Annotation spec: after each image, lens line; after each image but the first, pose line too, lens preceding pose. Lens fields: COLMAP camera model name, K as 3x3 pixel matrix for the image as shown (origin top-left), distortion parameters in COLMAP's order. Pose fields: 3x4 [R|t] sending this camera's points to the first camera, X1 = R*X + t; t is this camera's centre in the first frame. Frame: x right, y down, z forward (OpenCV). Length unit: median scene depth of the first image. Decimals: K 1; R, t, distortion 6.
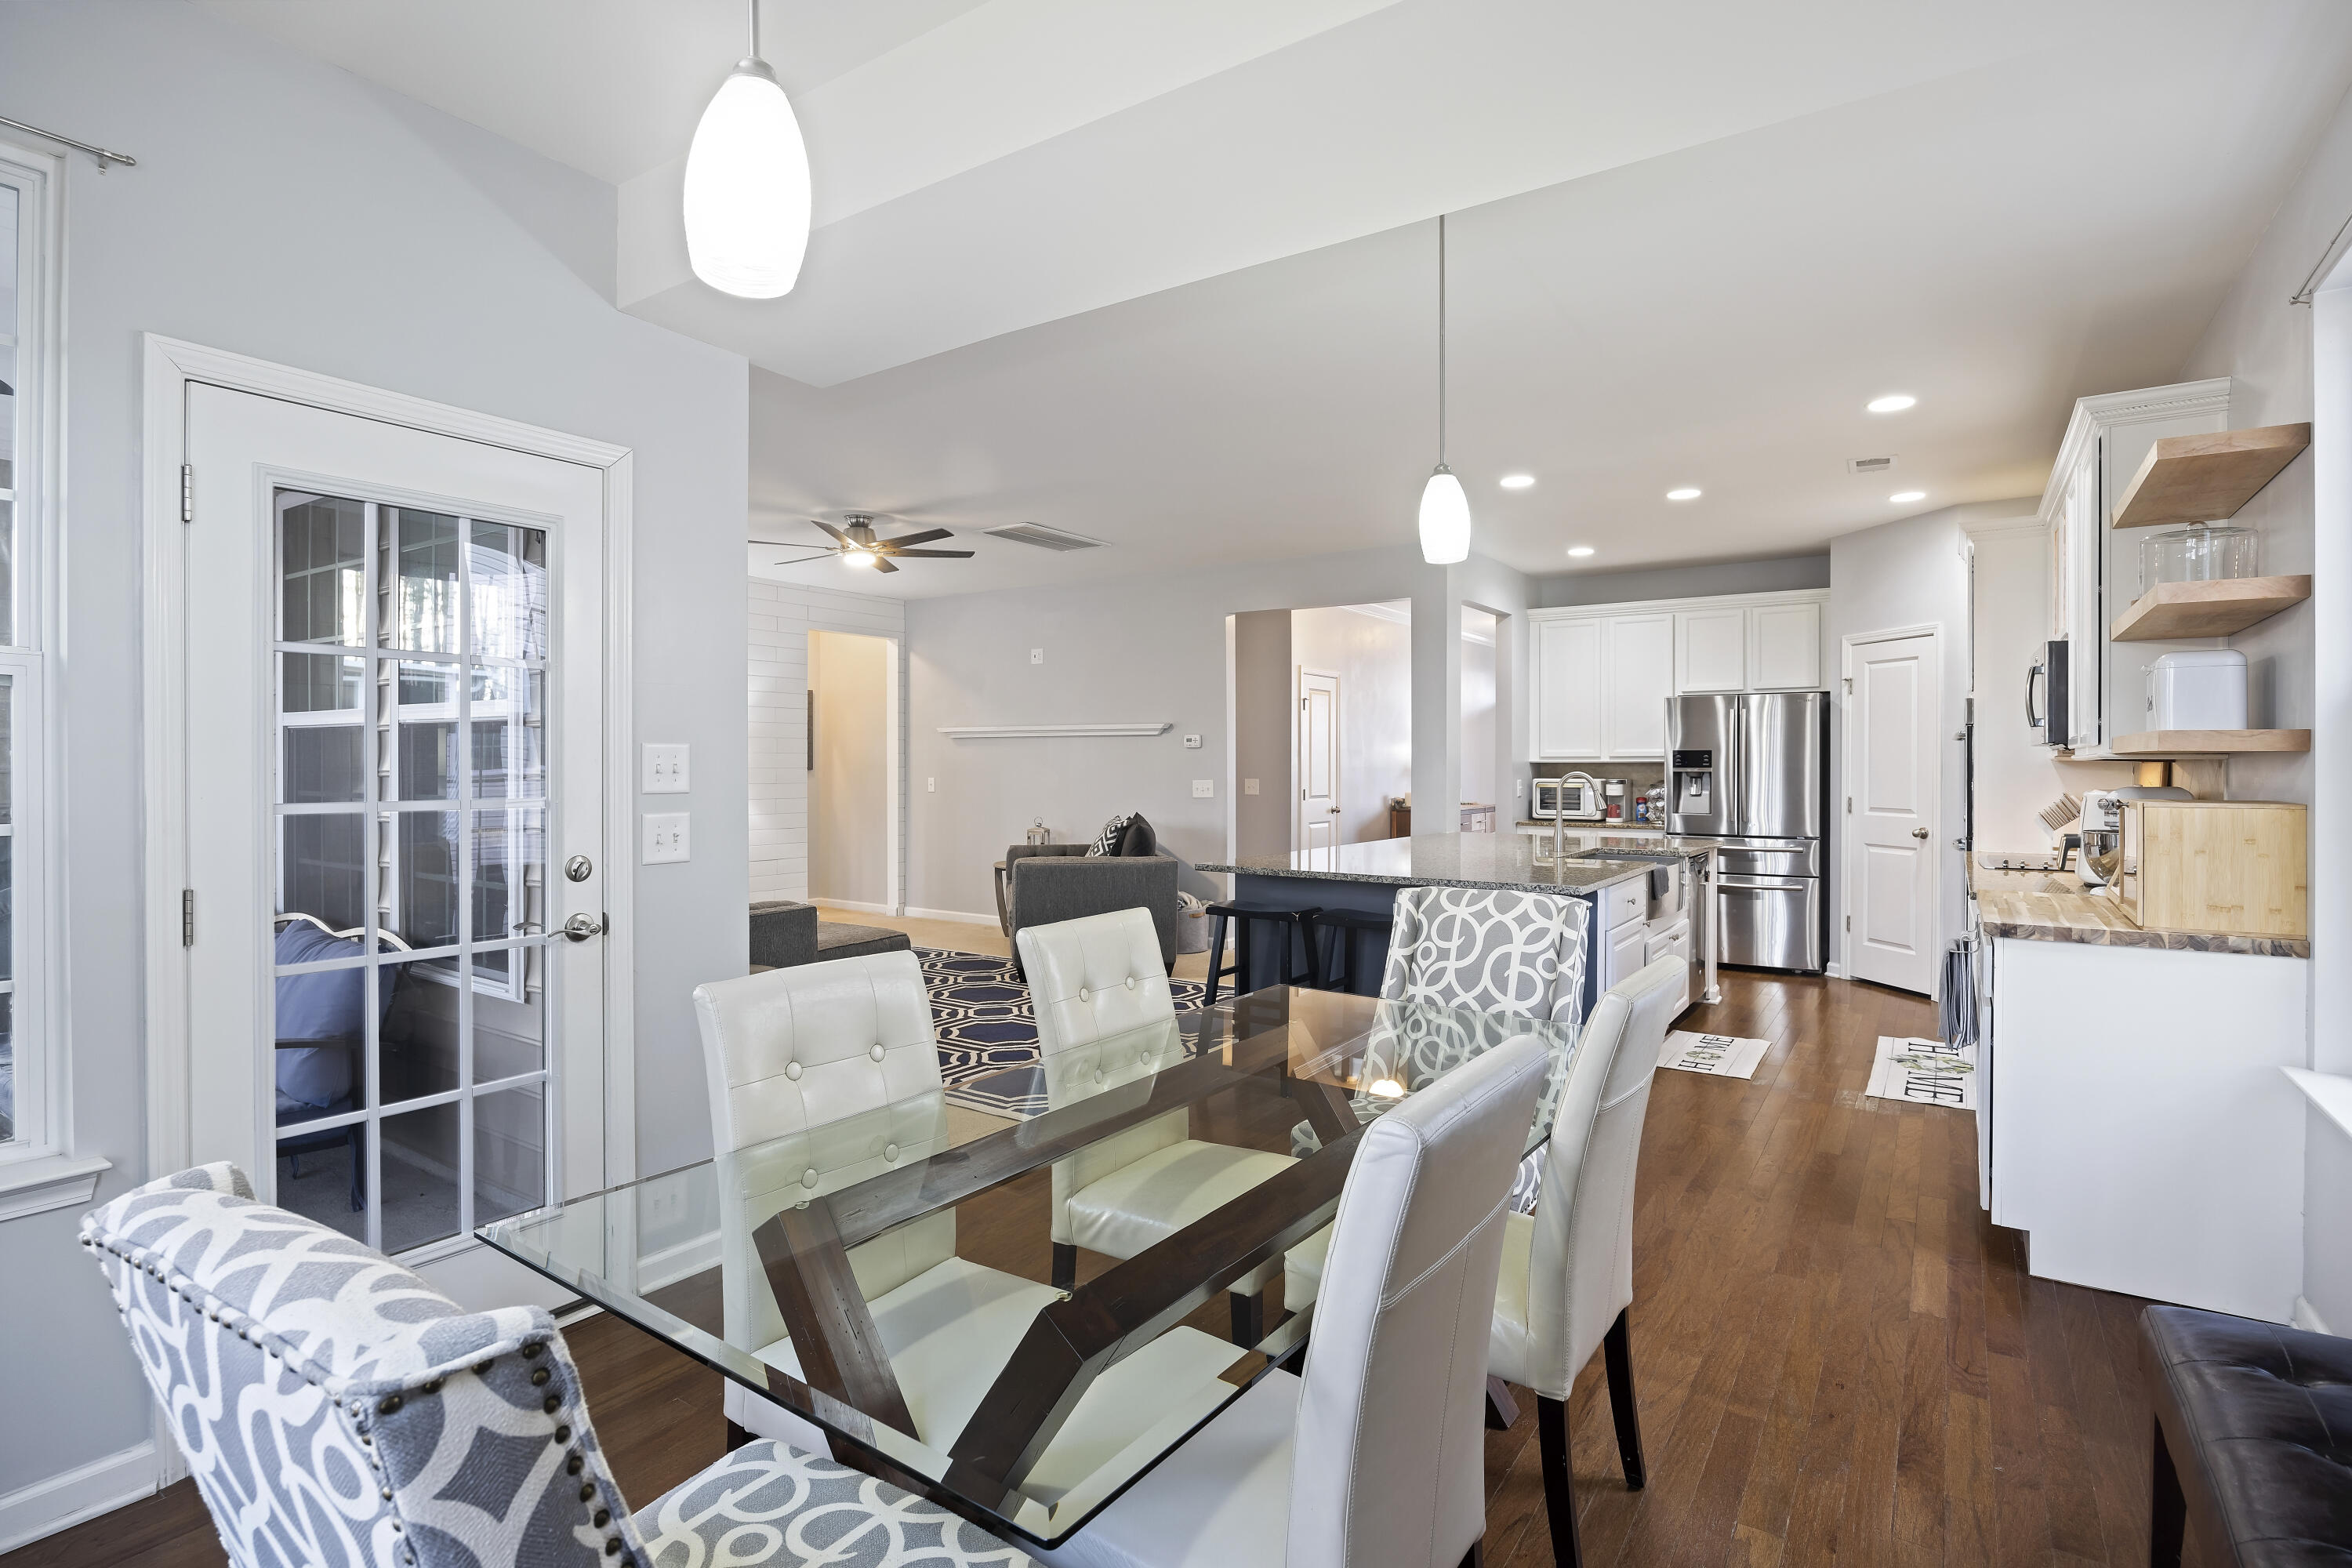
lens RADIAL K [[1162.5, 0, 1171.6], [0, 1162.5, 773.8], [0, 0, 1]] dist [-0.001706, -0.000212]
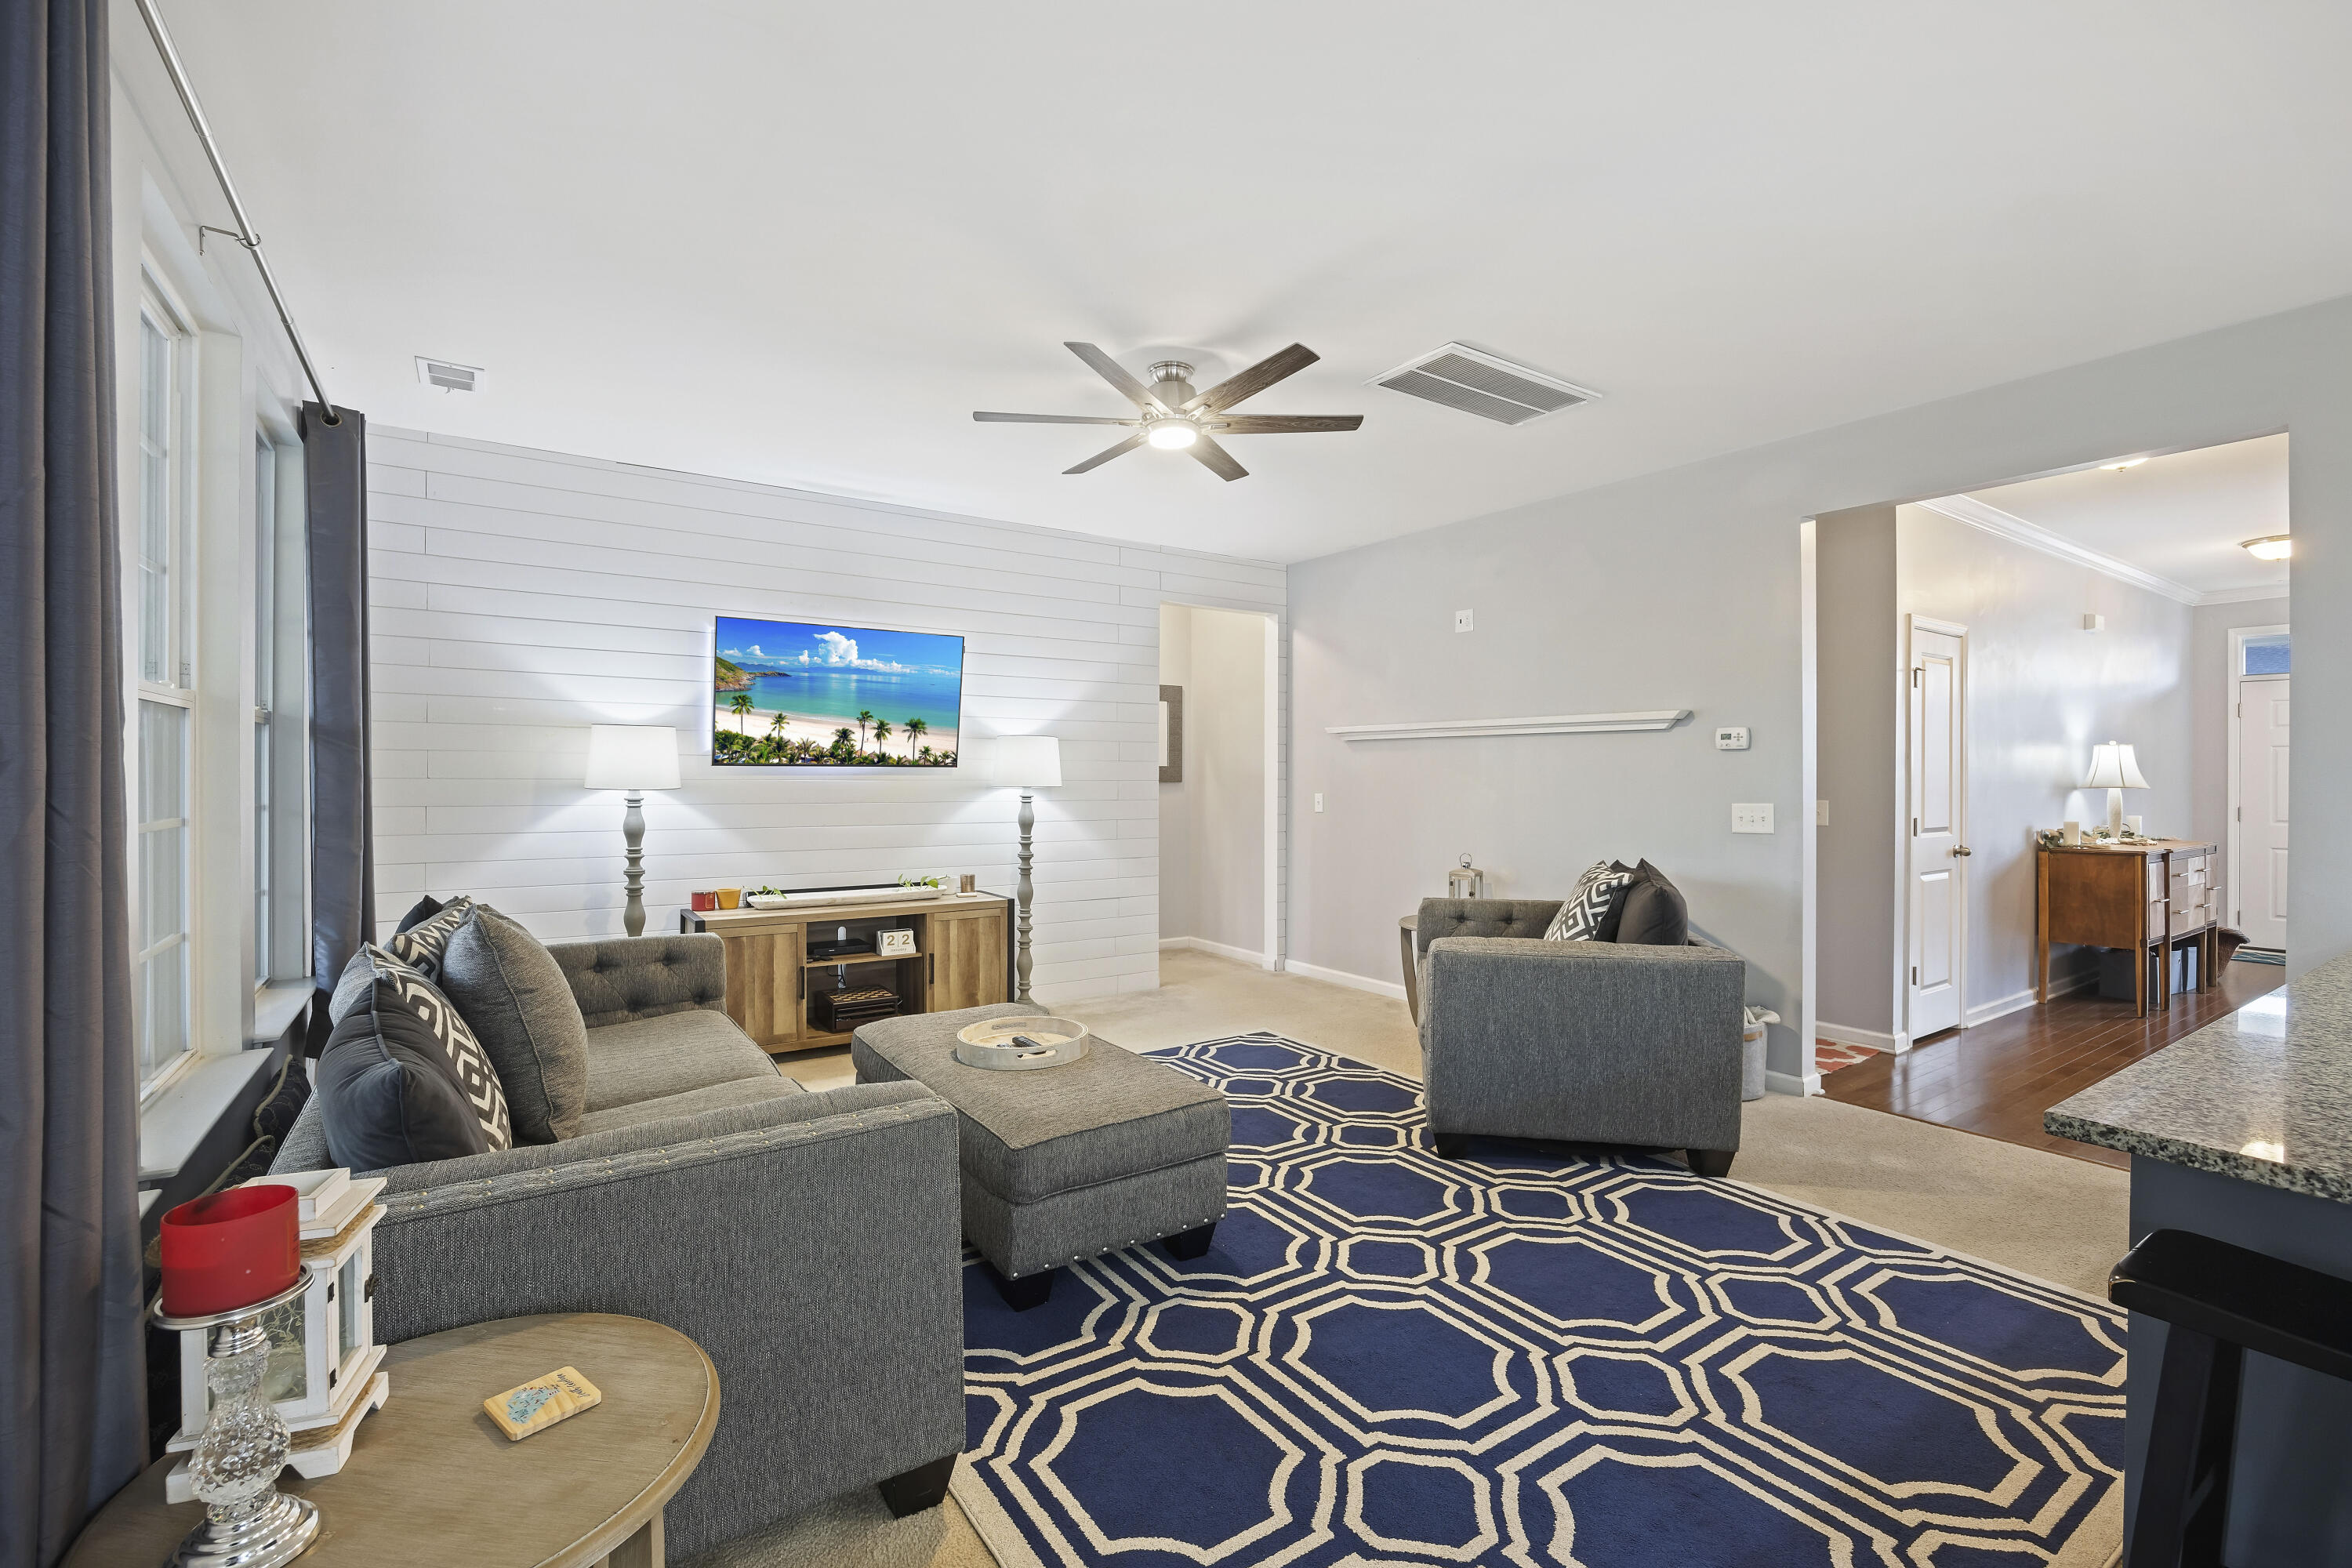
lens RADIAL K [[1014.9, 0, 1197.2], [0, 1014.9, 781.5], [0, 0, 1]] dist [-0.001055, 0.000016]
pose [[0.935914, 0.004518, -0.352201, -0.061013], [-0.005095, 0.999987, -0.000713, -0.004365], [0.352193, 0.002462, 0.935924, 0.449896]]
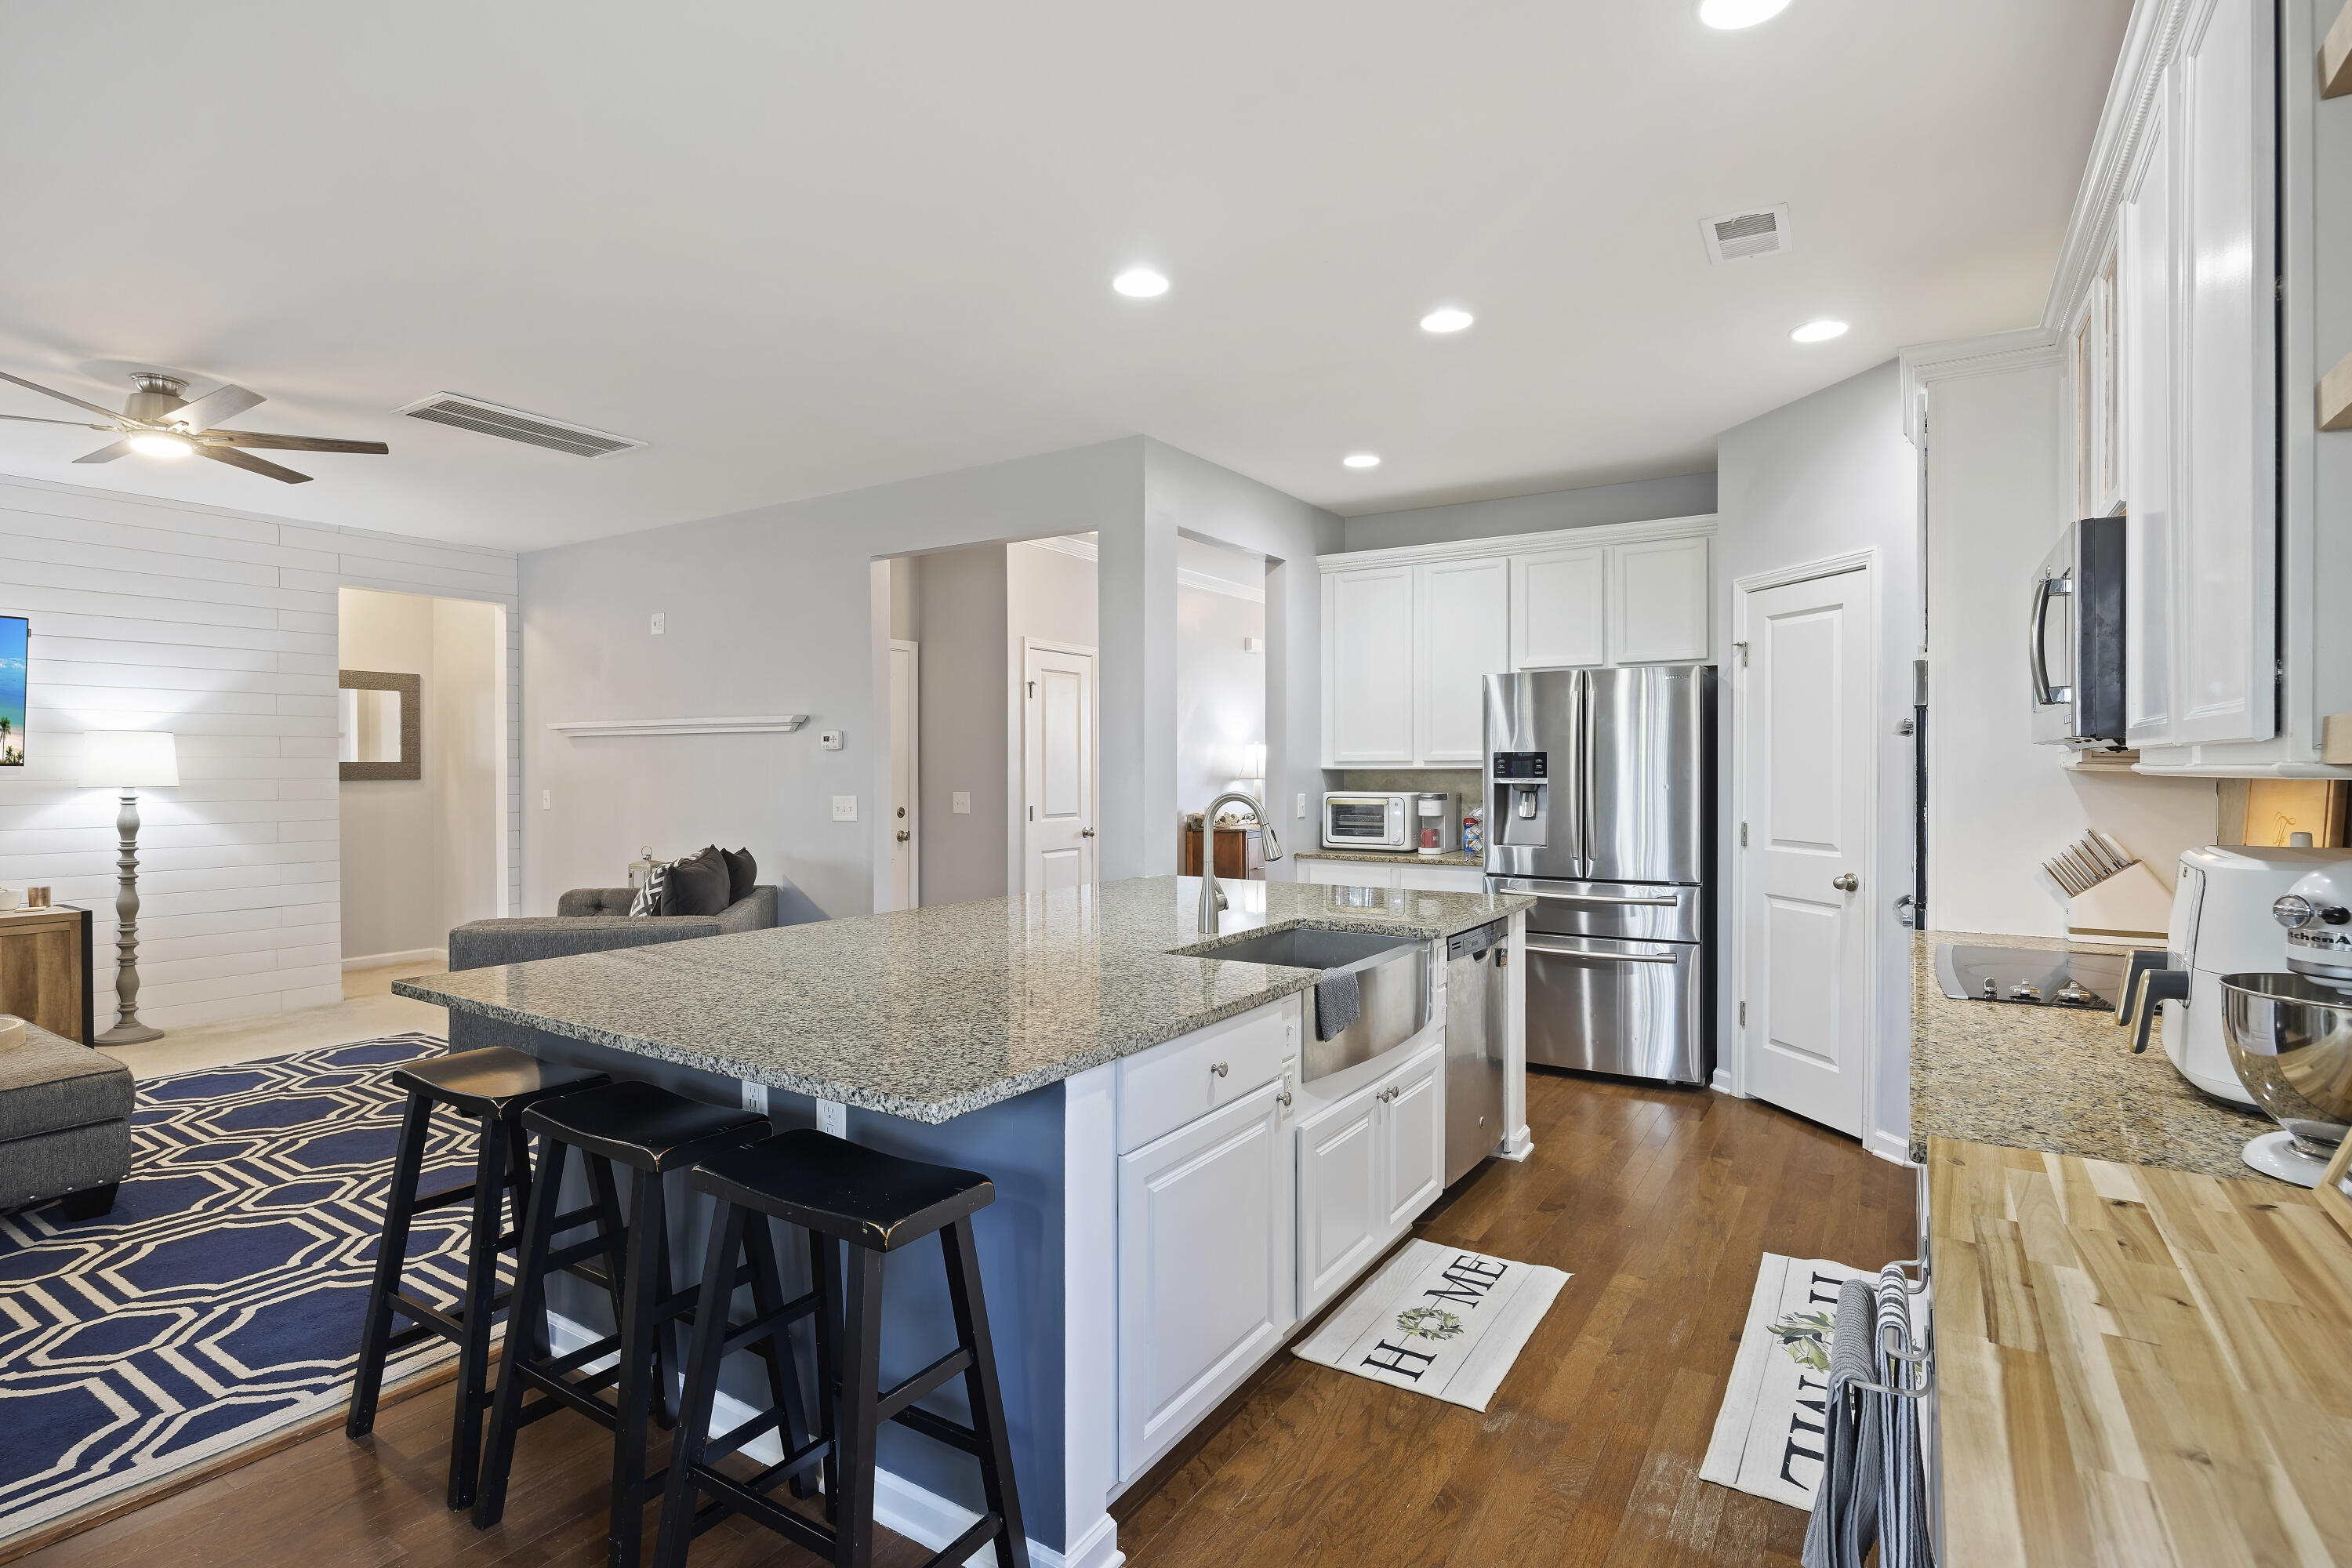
lens RADIAL K [[1147.6, 0, 1177.4], [0, 1147.6, 778.9], [0, 0, 1]] dist [-0.003346, -0.000824]
pose [[0.999758, -0.001943, 0.021924, 0.230621], [0.001878, 0.999994, 0.002979, -0.006931], [-0.021930, -0.002937, 0.999755, 0.331682]]
